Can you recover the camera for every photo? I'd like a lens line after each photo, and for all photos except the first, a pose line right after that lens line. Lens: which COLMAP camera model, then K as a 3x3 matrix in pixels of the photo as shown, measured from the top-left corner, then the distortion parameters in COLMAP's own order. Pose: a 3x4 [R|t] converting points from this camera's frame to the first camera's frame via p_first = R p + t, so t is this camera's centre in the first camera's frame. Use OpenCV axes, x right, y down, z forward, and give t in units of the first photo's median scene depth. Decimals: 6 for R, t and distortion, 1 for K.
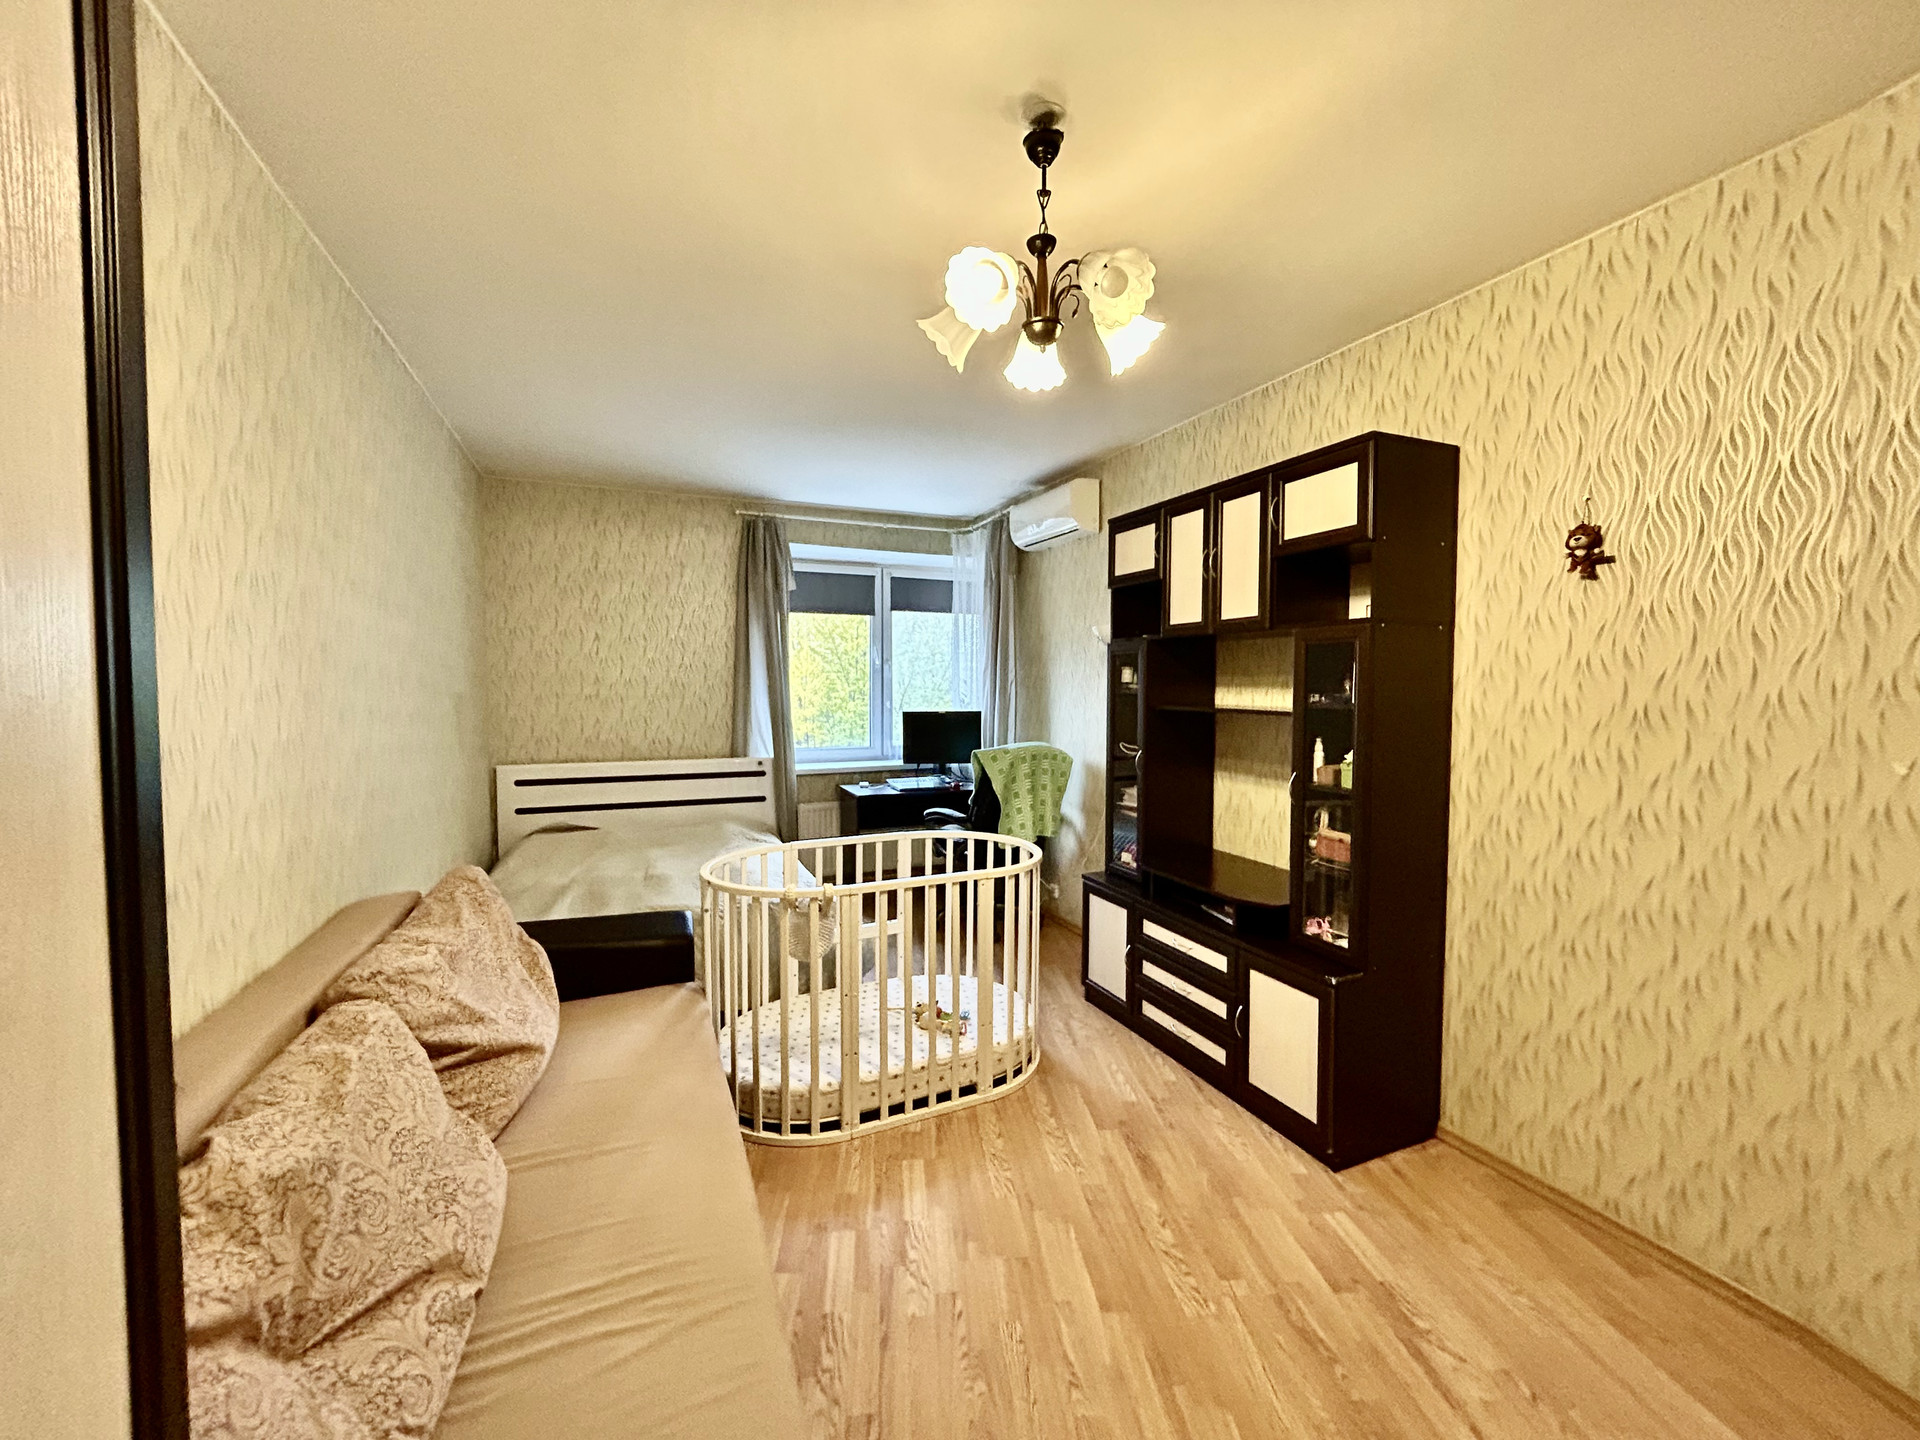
lens RADIAL K [[778.7, 0, 961.1], [0, 778.7, 717.3], [0, 0, 1]] dist [0.008932, -0.000072]
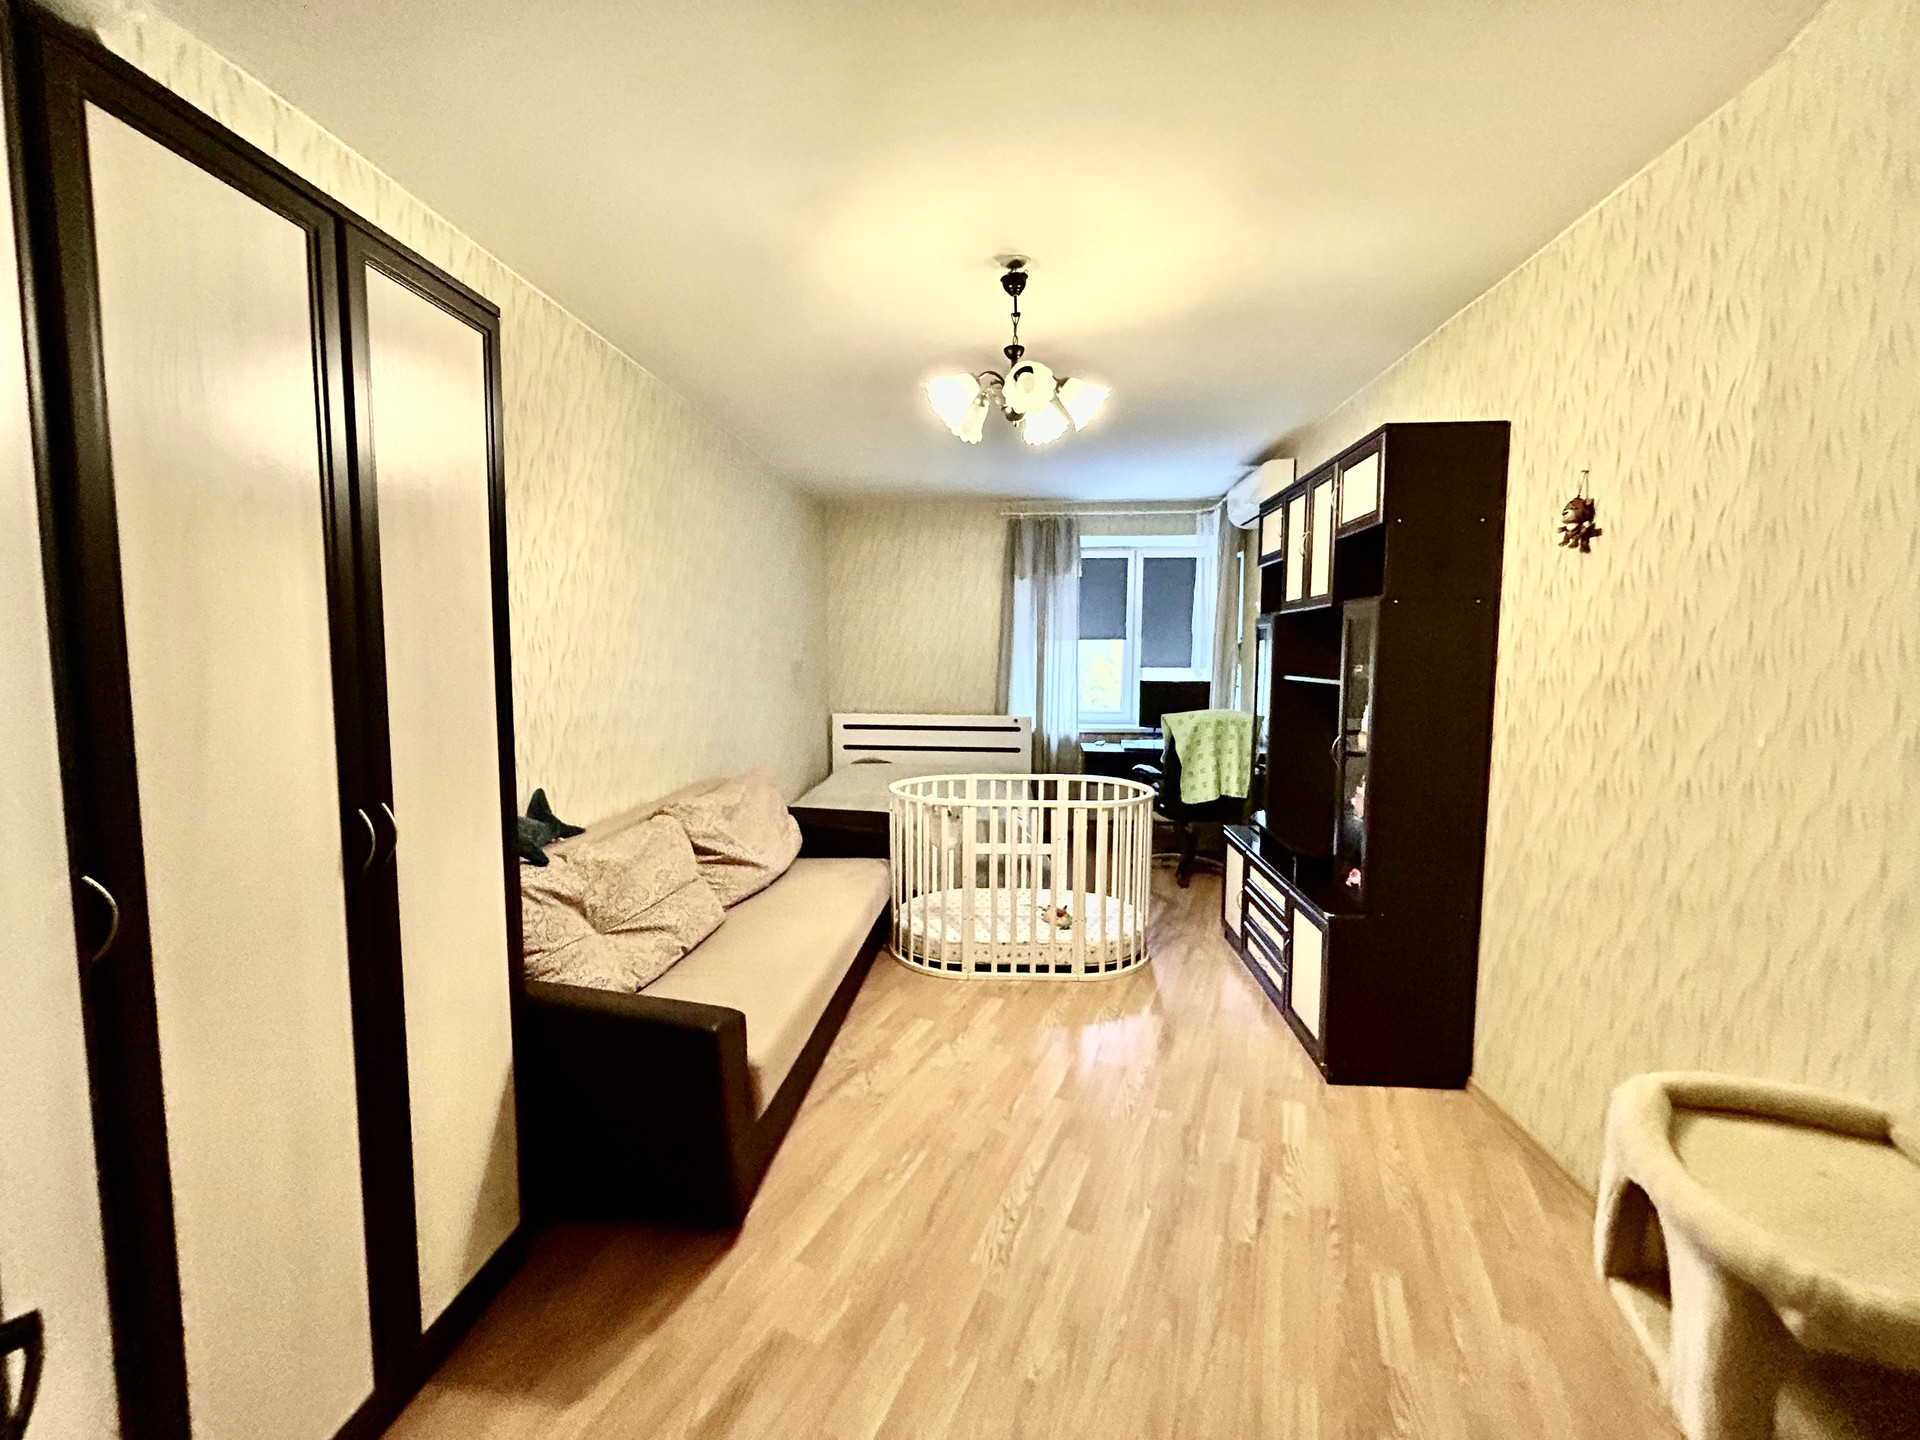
lens RADIAL K [[778.7, 0, 963.5], [0, 778.7, 717.7], [0, 0, 1]] dist [0.008932, -0.000072]
pose [[0.882885, 0.038939, -0.467973, 0.485469], [-0.021952, 0.998889, 0.041700, 0.010129], [0.469077, -0.026543, 0.882758, -0.227826]]
